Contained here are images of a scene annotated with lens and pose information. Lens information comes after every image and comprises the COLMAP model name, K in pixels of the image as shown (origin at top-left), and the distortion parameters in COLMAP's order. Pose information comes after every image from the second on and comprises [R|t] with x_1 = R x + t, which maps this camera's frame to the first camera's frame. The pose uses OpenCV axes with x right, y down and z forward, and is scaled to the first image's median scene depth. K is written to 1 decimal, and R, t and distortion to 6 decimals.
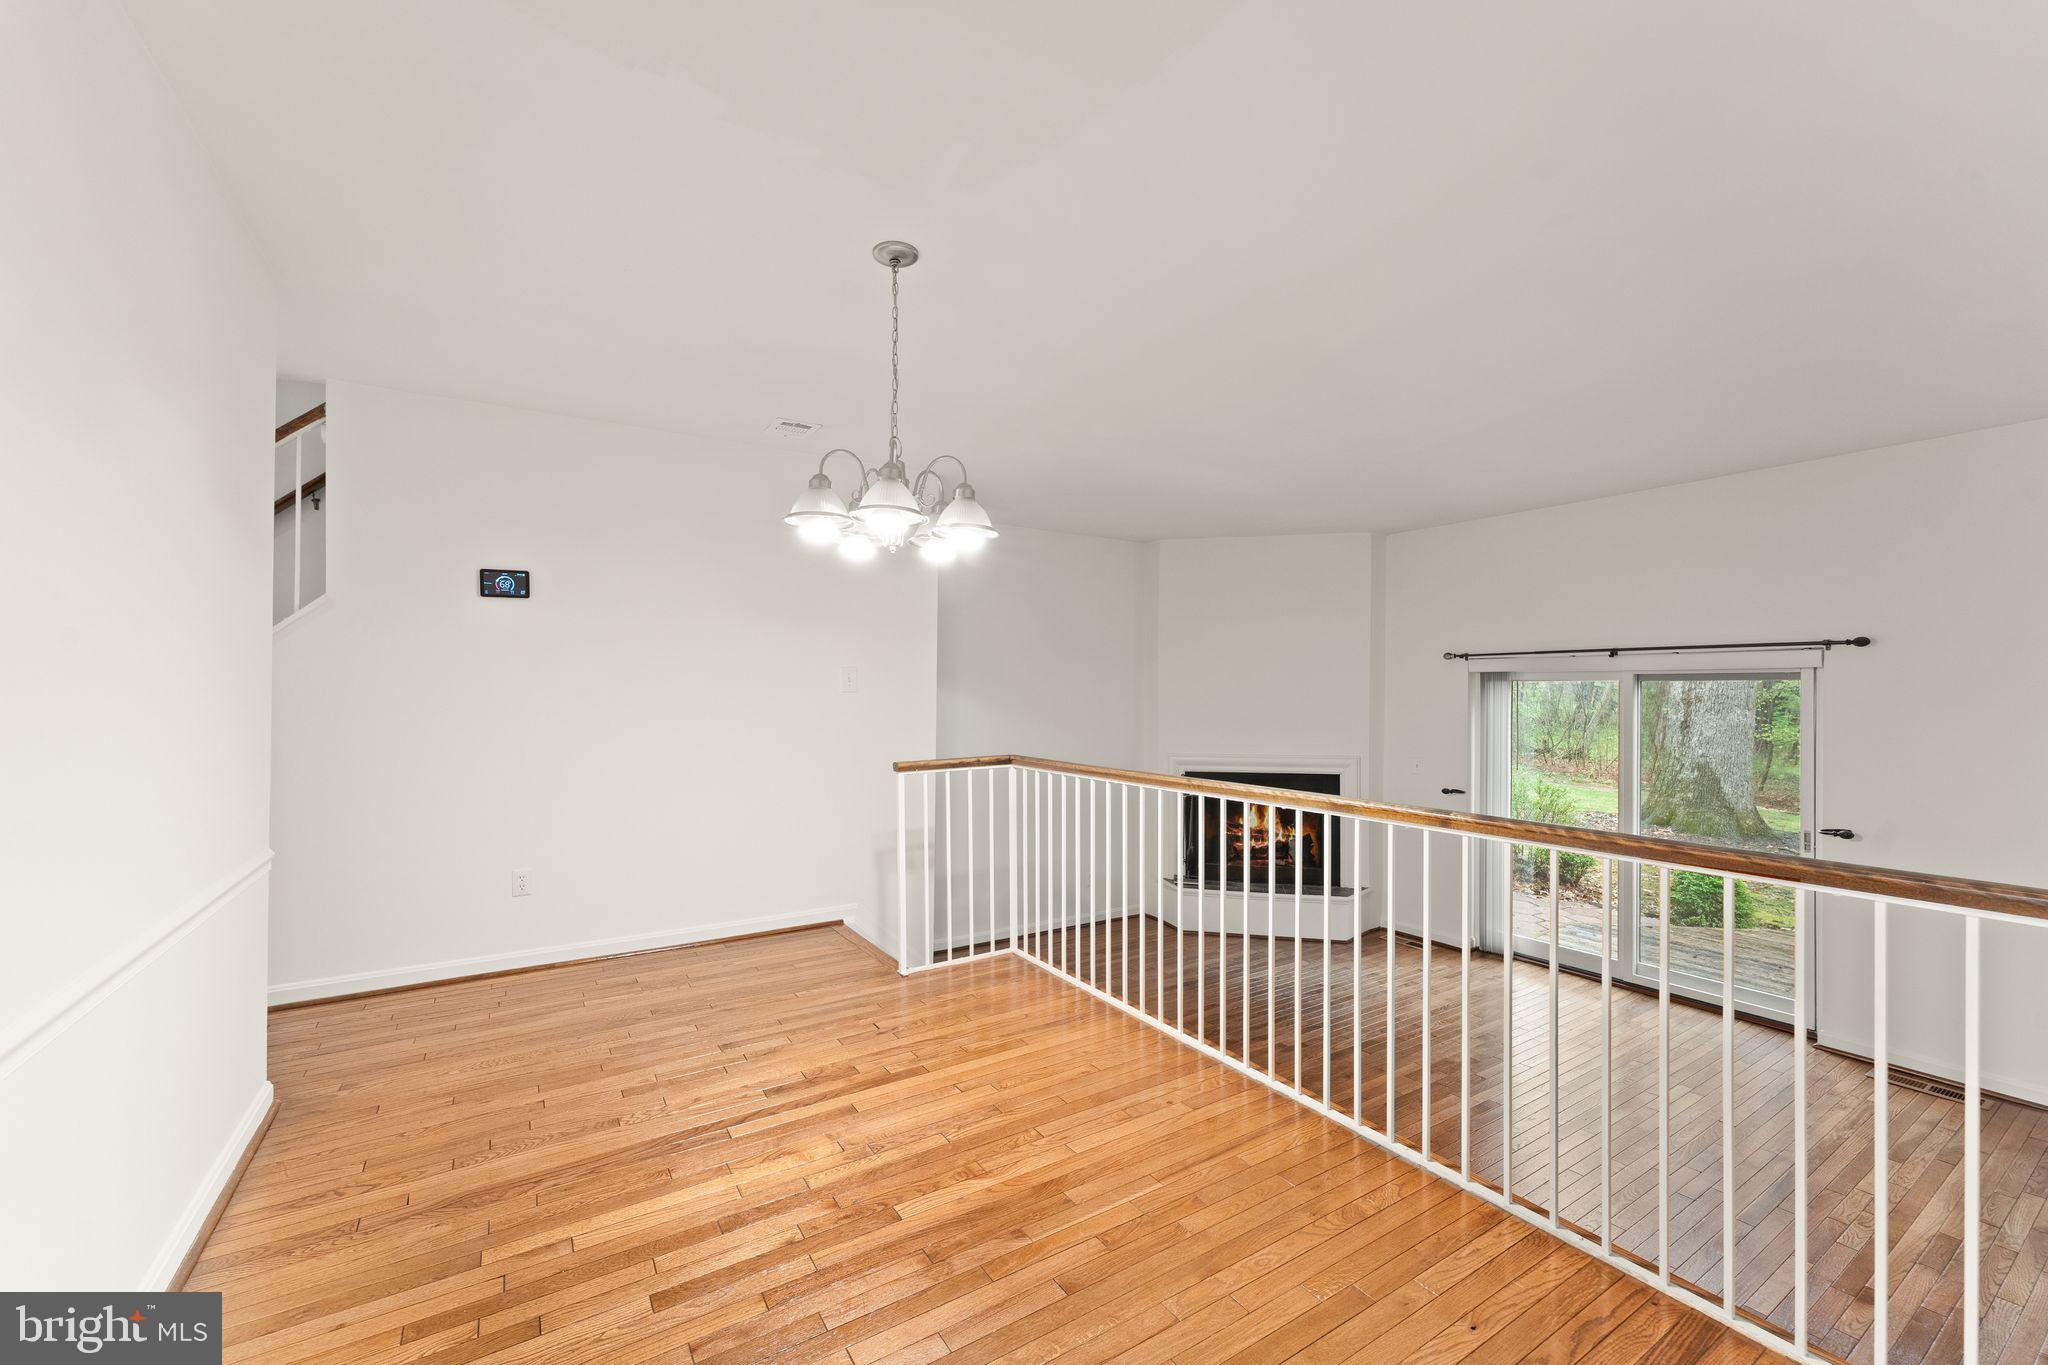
lens RADIAL K [[823.7, 0, 1029.5], [0, 823.7, 688.5], [0, 0, 1]] dist [0.000757, 0.000010]
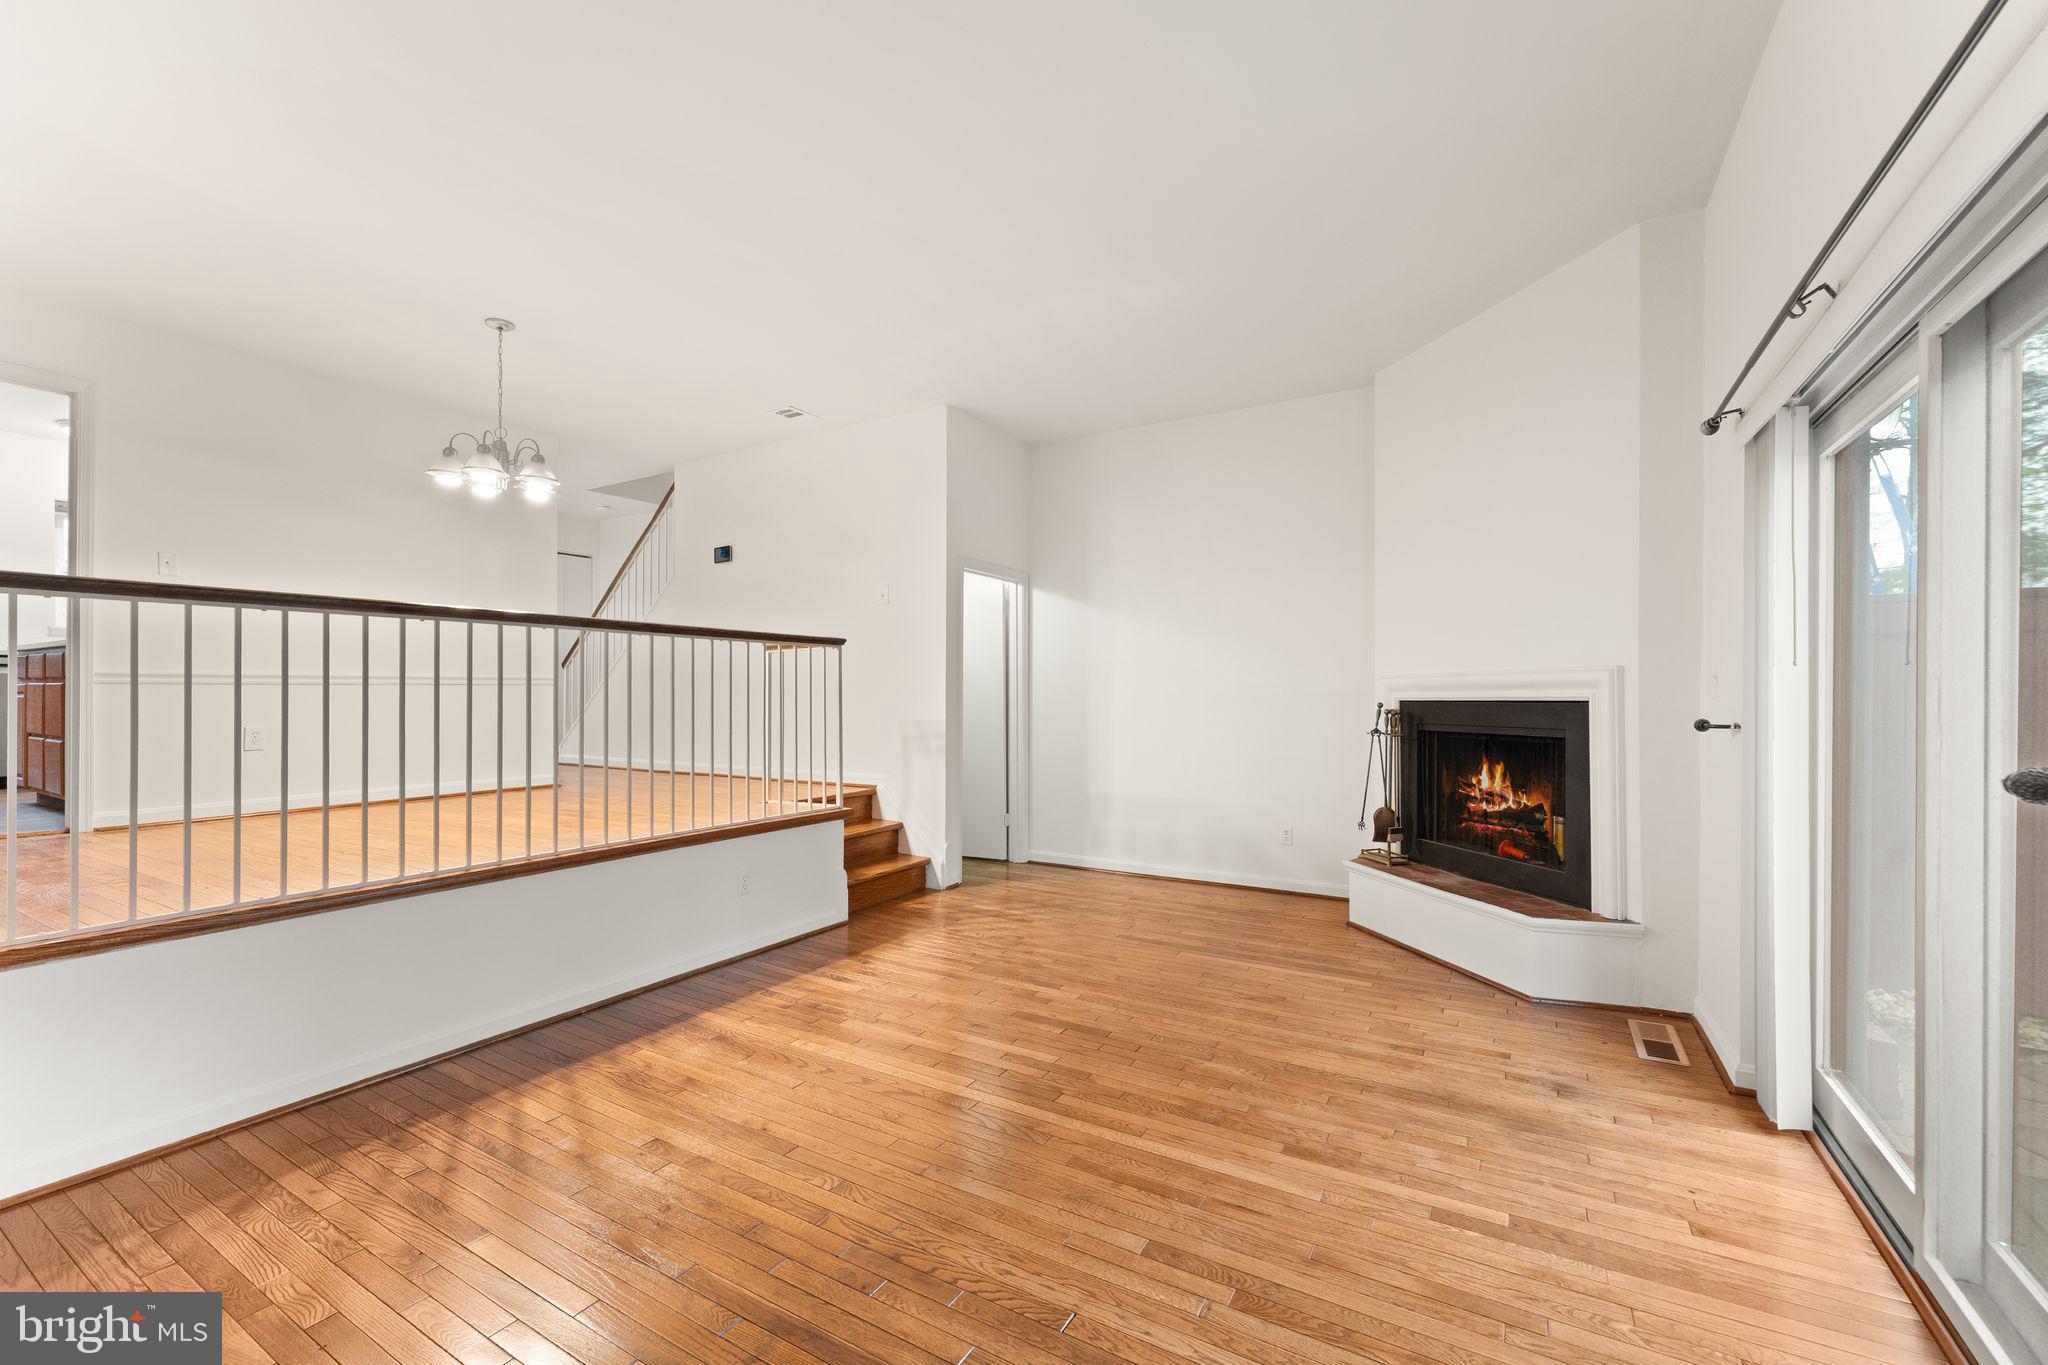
lens RADIAL K [[842.5, 0, 1027.7], [0, 842.5, 693.9], [0, 0, 1]] dist [-0.001748, -0.000113]
pose [[0.452058, -0.003652, -0.891981, 1.030862], [0.004635, 0.999988, -0.001745, 0.145795], [0.891976, -0.003346, 0.452070, 0.630736]]
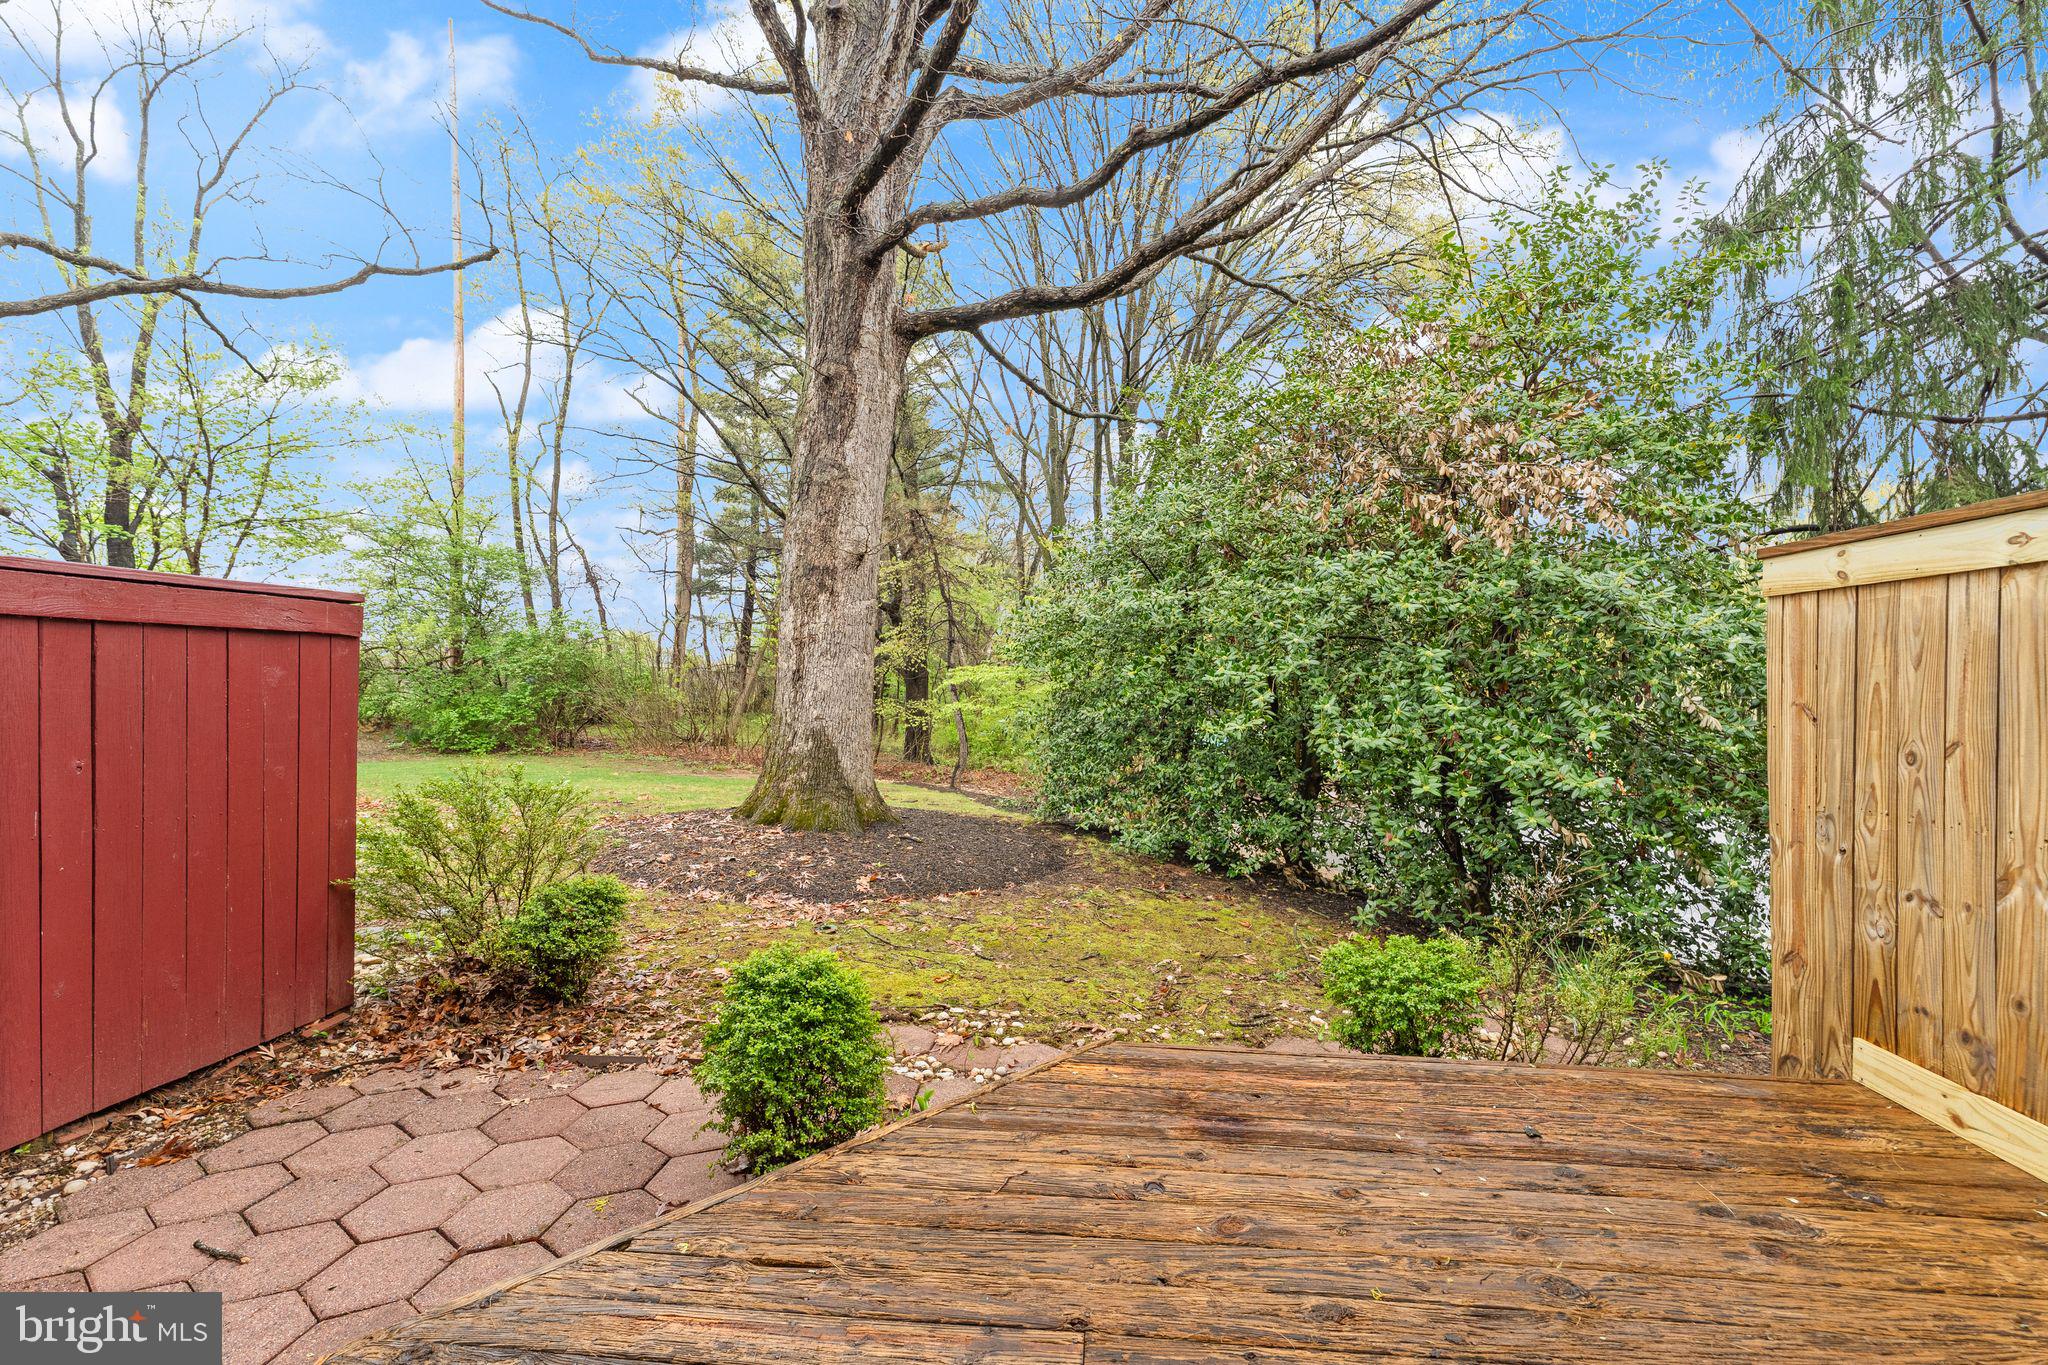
lens RADIAL K [[830.8, 0, 1025.8], [0, 830.8, 695.5], [0, 0, 1]] dist [0.000136, 0.000075]
pose [[0.613893, -0.014448, 0.789257, 0.958455], [0.007957, 0.999895, 0.012115, 0.144002], [-0.789349, -0.001157, 0.613944, 1.109728]]
